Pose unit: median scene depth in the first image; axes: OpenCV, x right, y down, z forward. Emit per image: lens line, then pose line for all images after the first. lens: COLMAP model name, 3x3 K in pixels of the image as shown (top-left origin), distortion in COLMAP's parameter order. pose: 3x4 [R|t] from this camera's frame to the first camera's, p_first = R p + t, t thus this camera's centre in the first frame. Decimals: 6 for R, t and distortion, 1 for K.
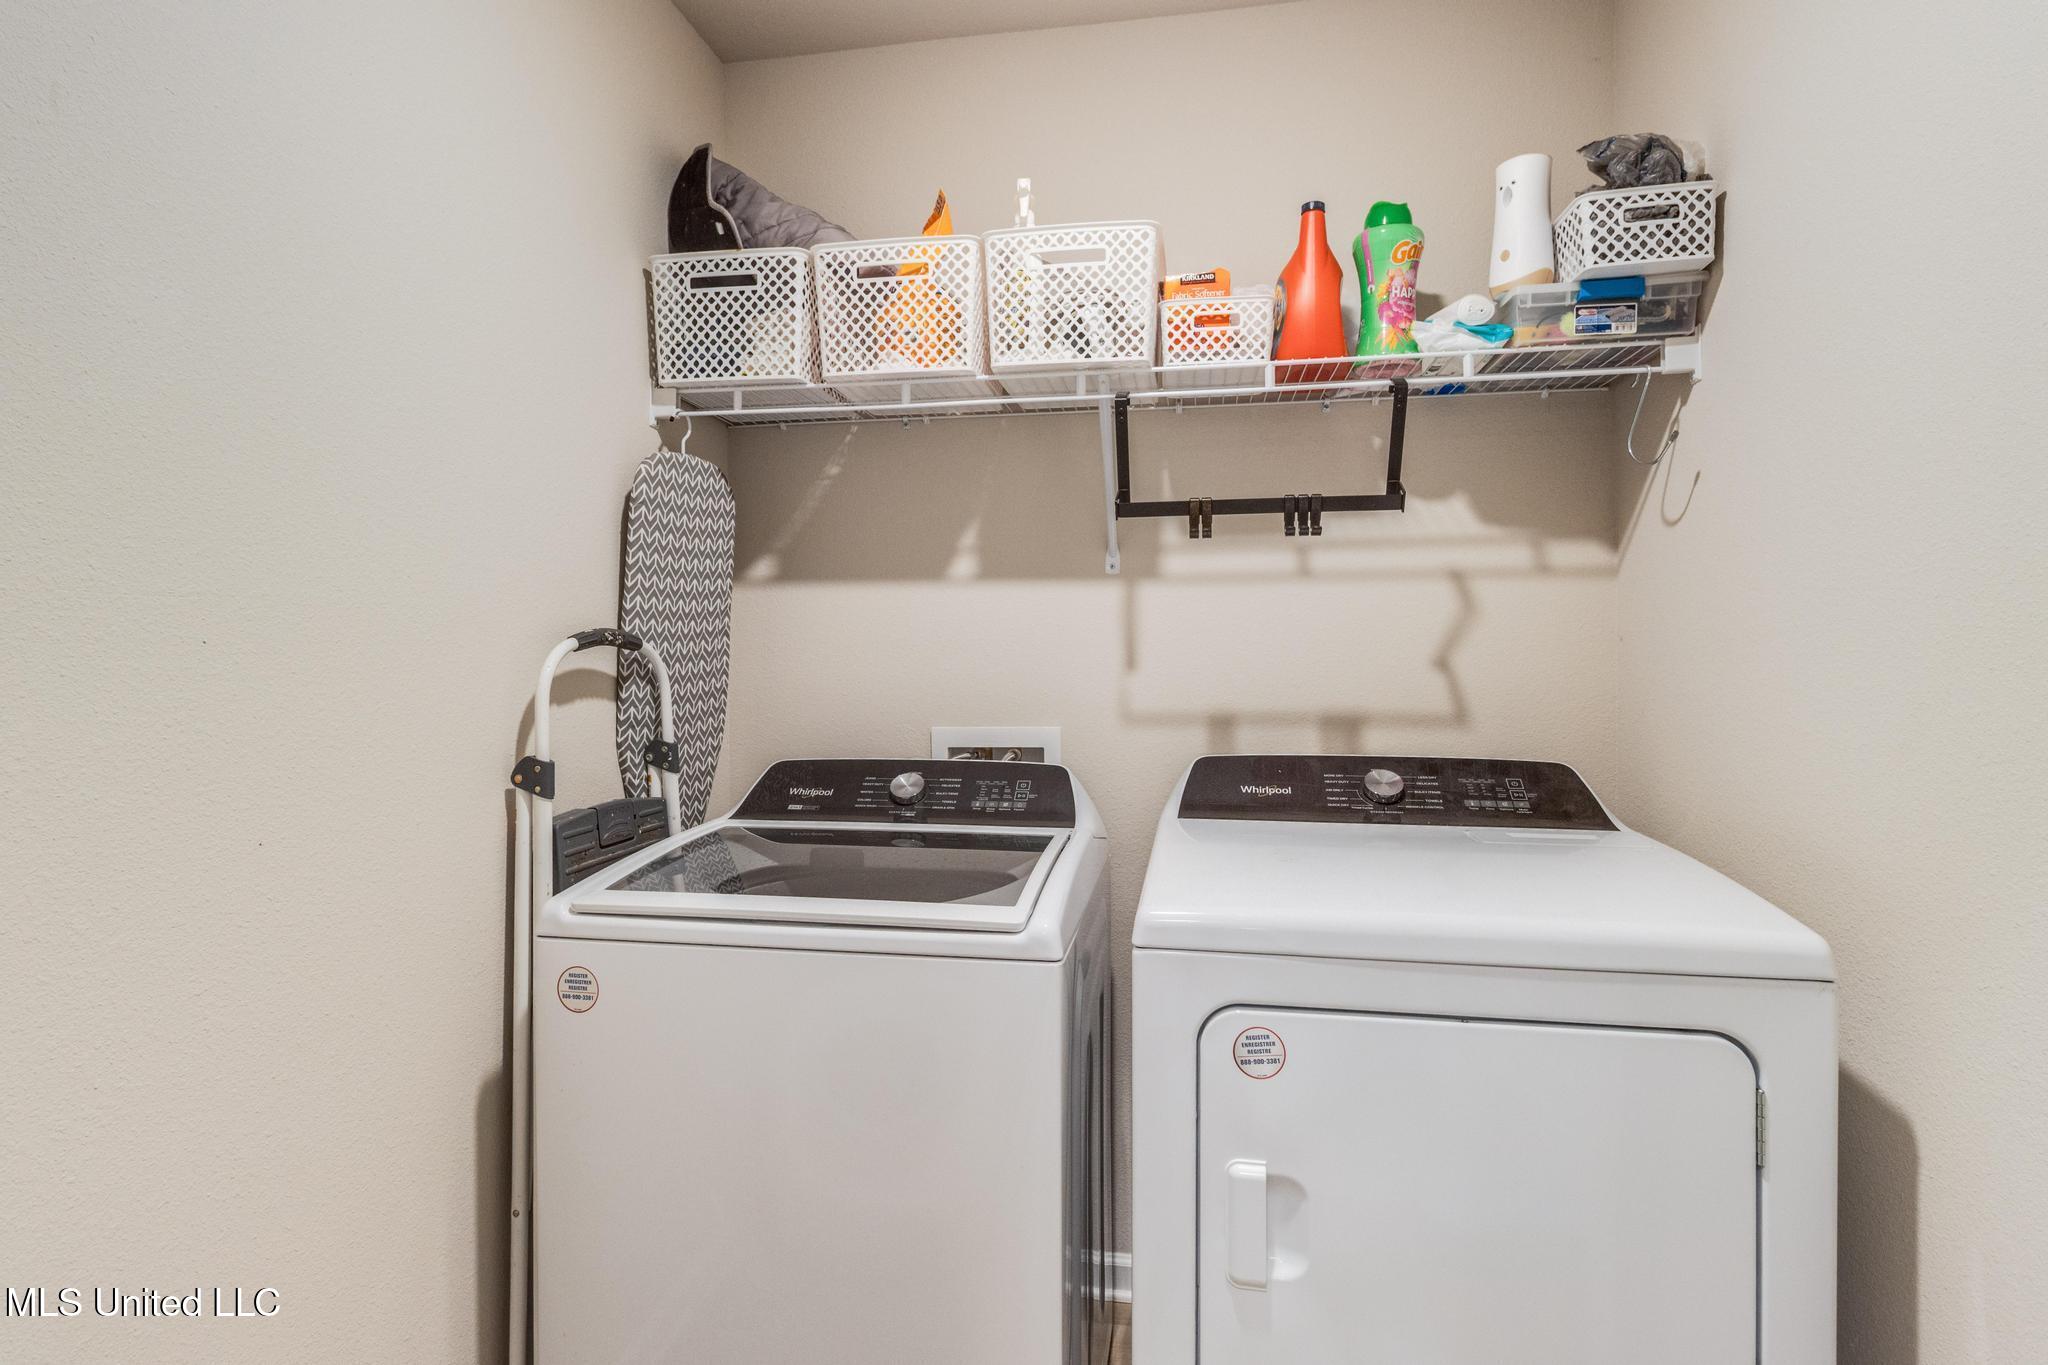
lens RADIAL K [[991.2, 0, 1014.8], [0, 991.2, 661.6], [0, 0, 1]] dist [0.002177, -0.001362]
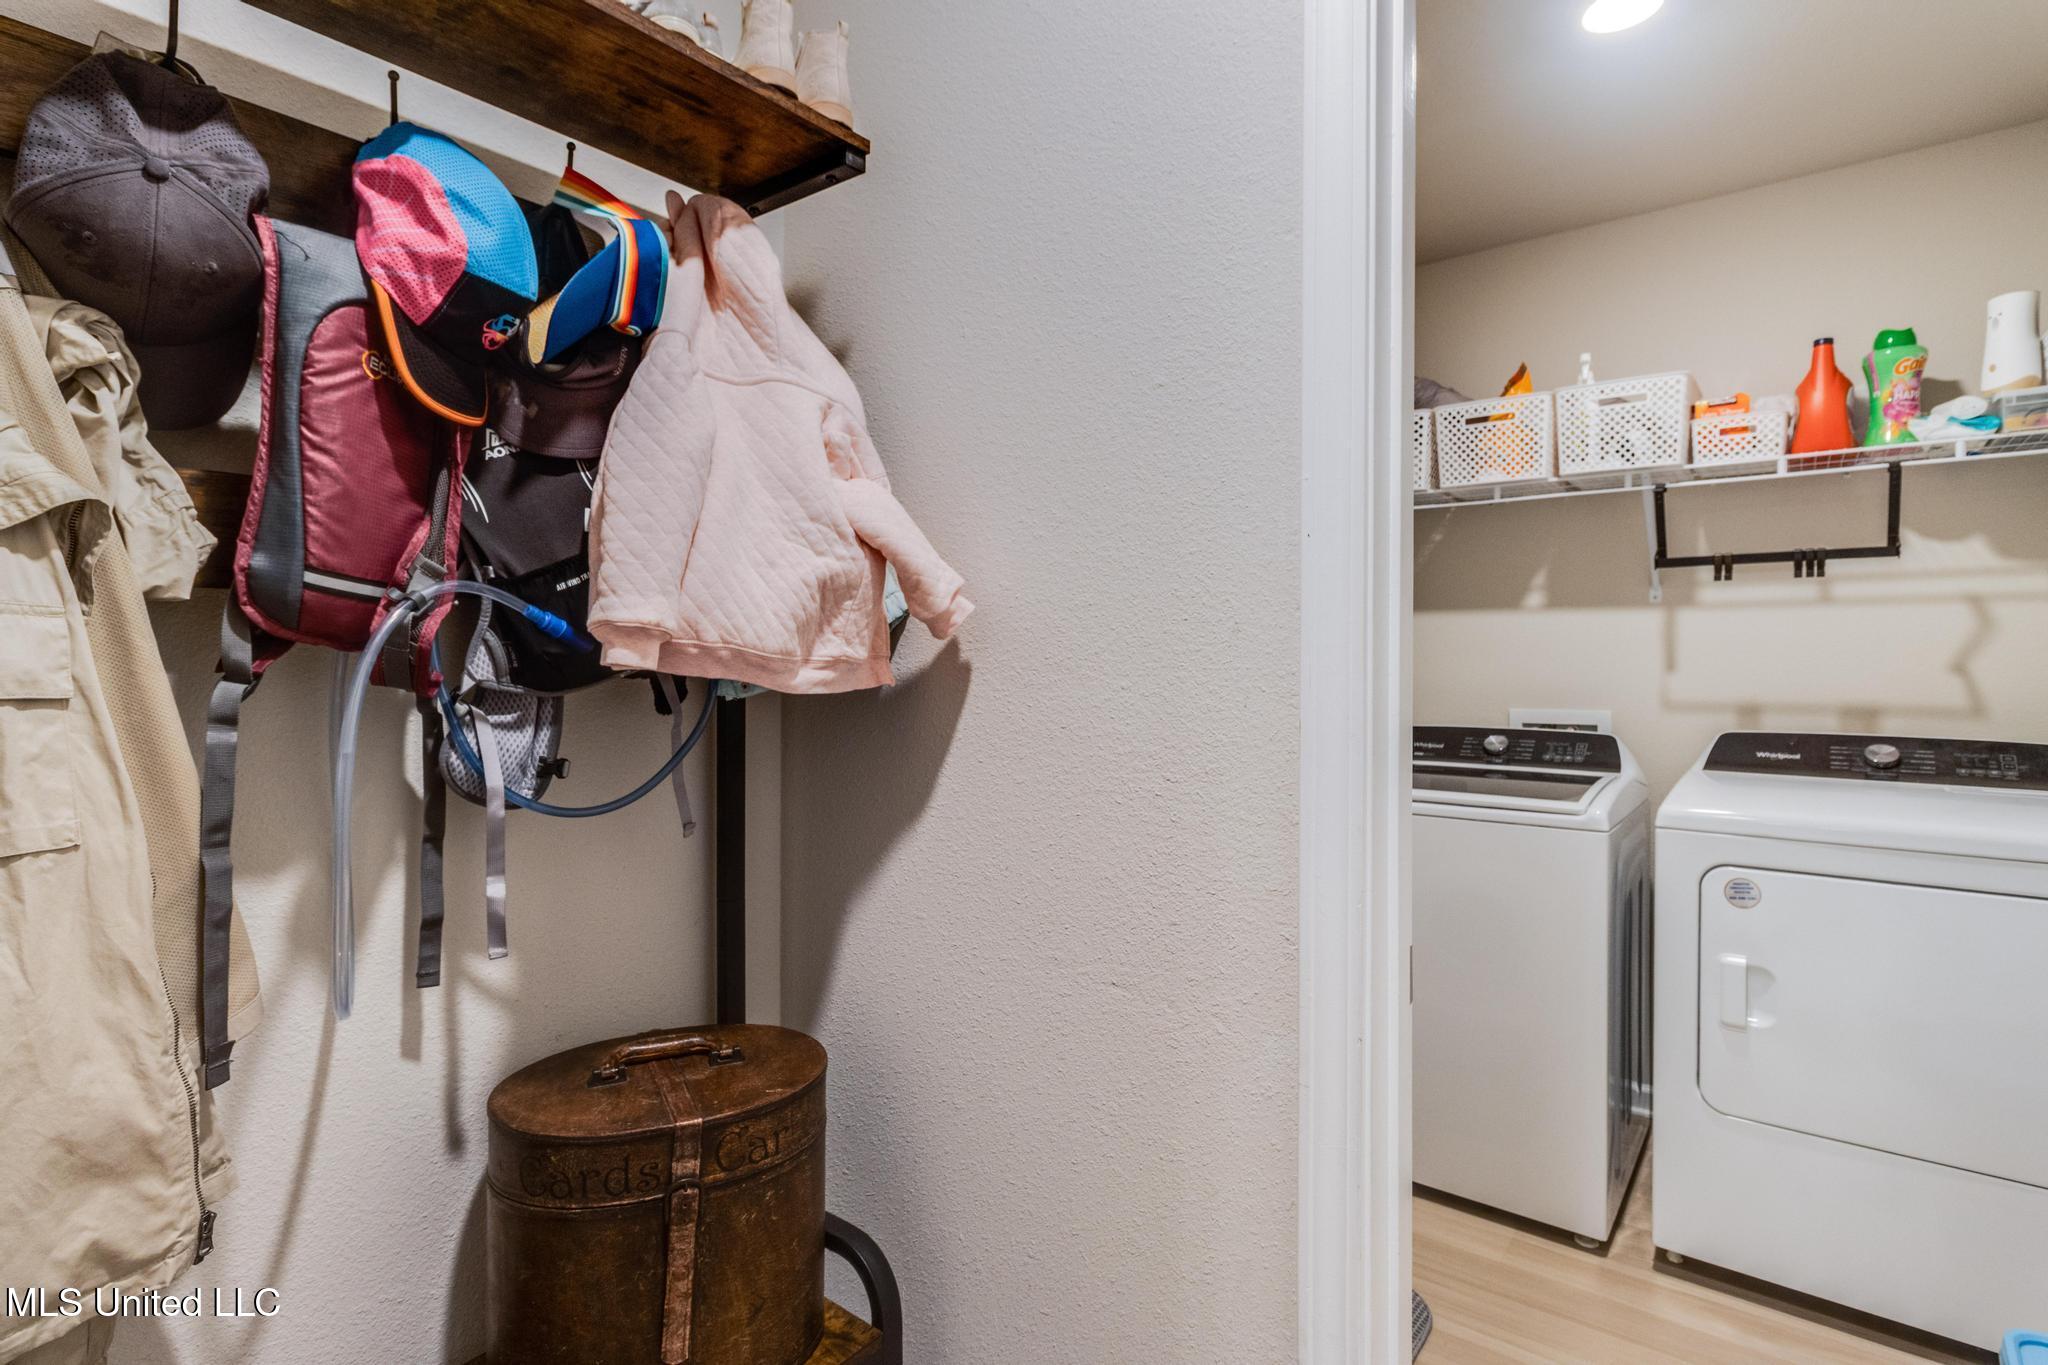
lens RADIAL K [[991.2, 0, 1014.8], [0, 991.2, 661.6], [0, 0, 1]] dist [0.002177, -0.001362]
pose [[0.875802, 0.006176, -0.482631, -0.020452], [-0.009679, 0.999942, -0.004769, 0.011991], [0.482573, 0.008848, 0.875811, -0.778531]]
